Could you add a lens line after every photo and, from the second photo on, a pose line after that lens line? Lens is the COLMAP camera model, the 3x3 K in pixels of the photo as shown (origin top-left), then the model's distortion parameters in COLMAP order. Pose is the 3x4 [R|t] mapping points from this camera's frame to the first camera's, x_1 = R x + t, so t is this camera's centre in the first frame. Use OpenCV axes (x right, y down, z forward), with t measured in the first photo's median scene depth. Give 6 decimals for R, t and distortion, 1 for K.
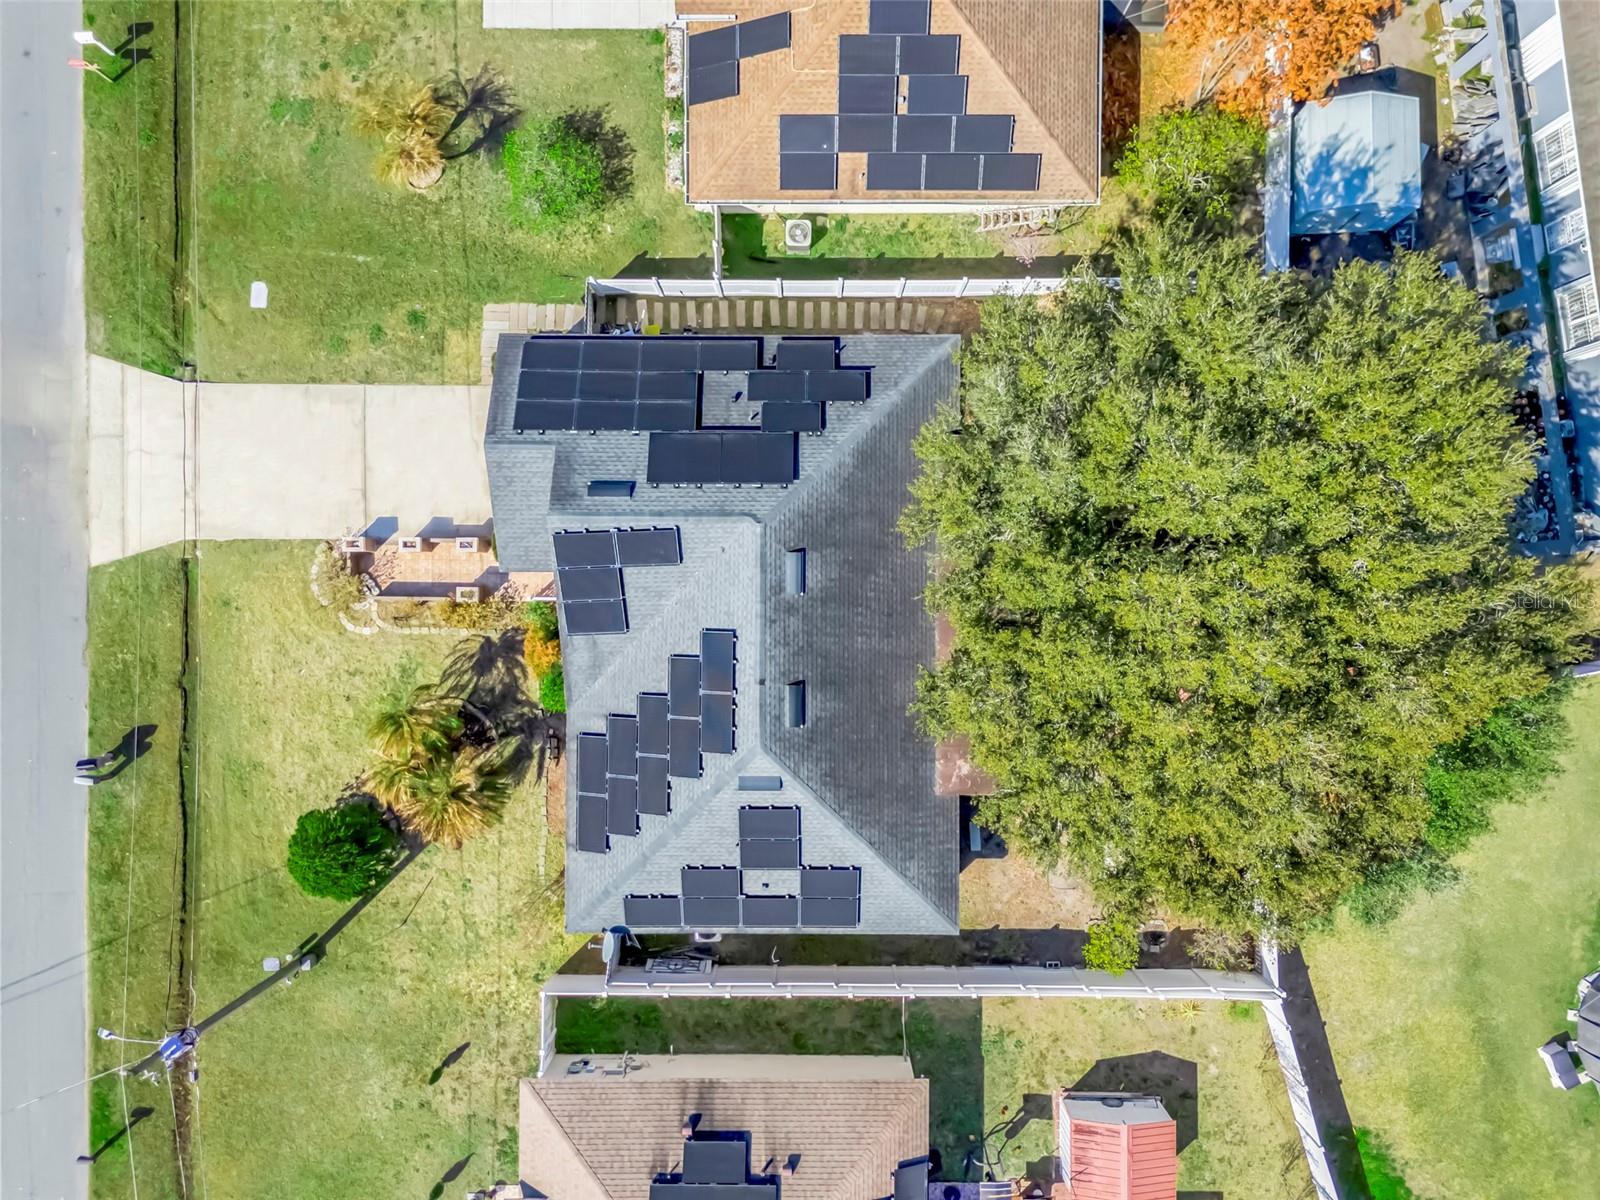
lens RADIAL K [[1176.6, 0, 803.9], [0, 1176.6, 614.0], [0, 0, 1]] dist [0.044319, -0.025731]
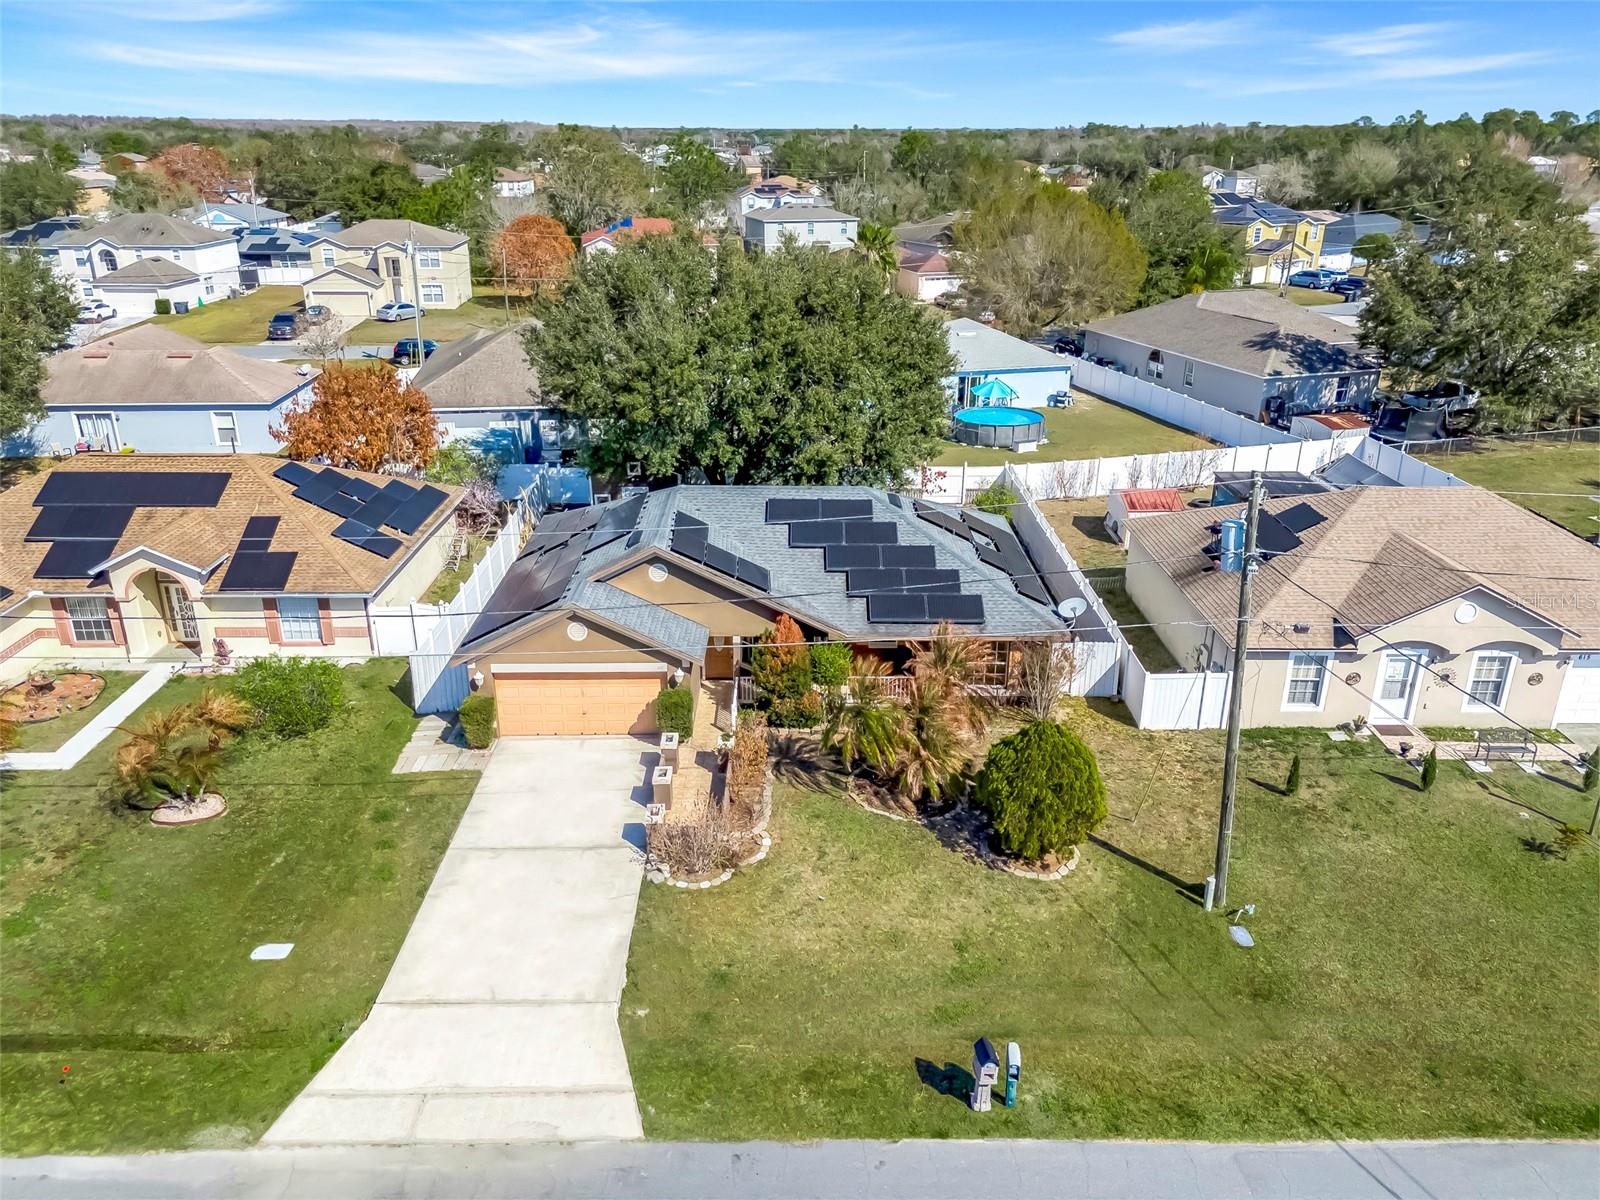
lens RADIAL K [[1176.6, 0, 801.7], [0, 1176.6, 600.4], [0, 0, 1]] dist [0.044319, -0.025731]
pose [[-0.011981, -0.372713, 0.927869, -1.025501], [0.999923, -0.007384, 0.009945, 0.031354], [0.003145, 0.927917, 0.372773, 0.559980]]
